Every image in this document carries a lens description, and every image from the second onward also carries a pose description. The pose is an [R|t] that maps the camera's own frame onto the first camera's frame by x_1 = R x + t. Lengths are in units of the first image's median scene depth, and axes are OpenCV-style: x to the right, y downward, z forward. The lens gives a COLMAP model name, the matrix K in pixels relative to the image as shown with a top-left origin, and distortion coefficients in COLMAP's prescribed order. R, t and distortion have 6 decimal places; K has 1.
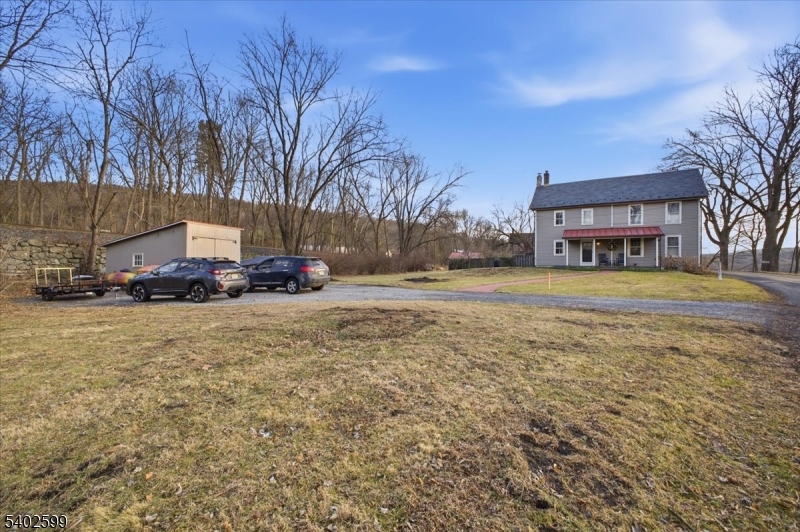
lens RADIAL K [[320.9, 0, 410.9], [0, 320.9, 264.0], [0, 0, 1]] dist [0.015408, -0.005047]
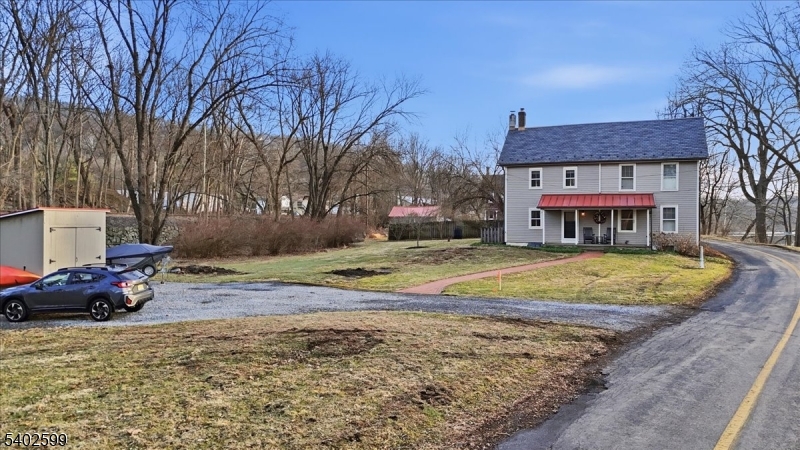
lens RADIAL K [[562.6, 0, 402.3], [0, 562.6, 221.4], [0, 0, 1]] dist [0.056182, -0.030313]
pose [[0.989676, -0.010193, 0.142957, -0.033294], [0.008079, 0.999849, 0.015360, -0.067969], [-0.143092, -0.014046, 0.989610, -0.257855]]
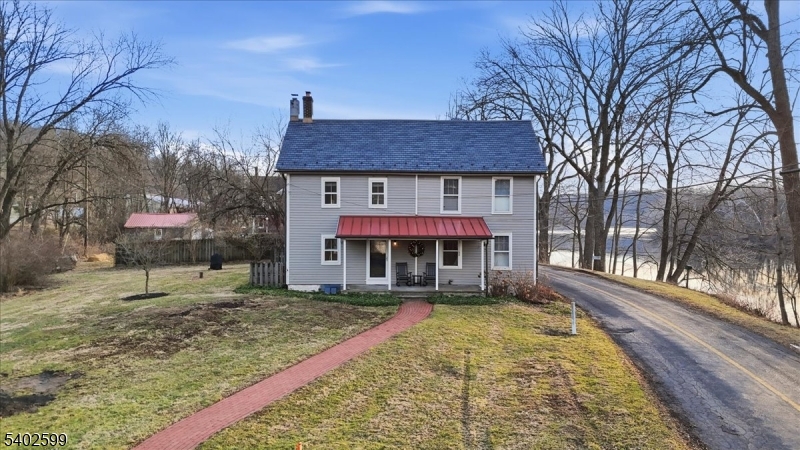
lens RADIAL K [[562.6, 0, 391.3], [0, 562.6, 227.2], [0, 0, 1]] dist [0.056182, -0.030313]
pose [[0.861450, -0.016699, 0.507568, 0.086768], [0.001152, 0.999521, 0.030928, -0.118324], [-0.507841, -0.026058, 0.861056, 0.174688]]
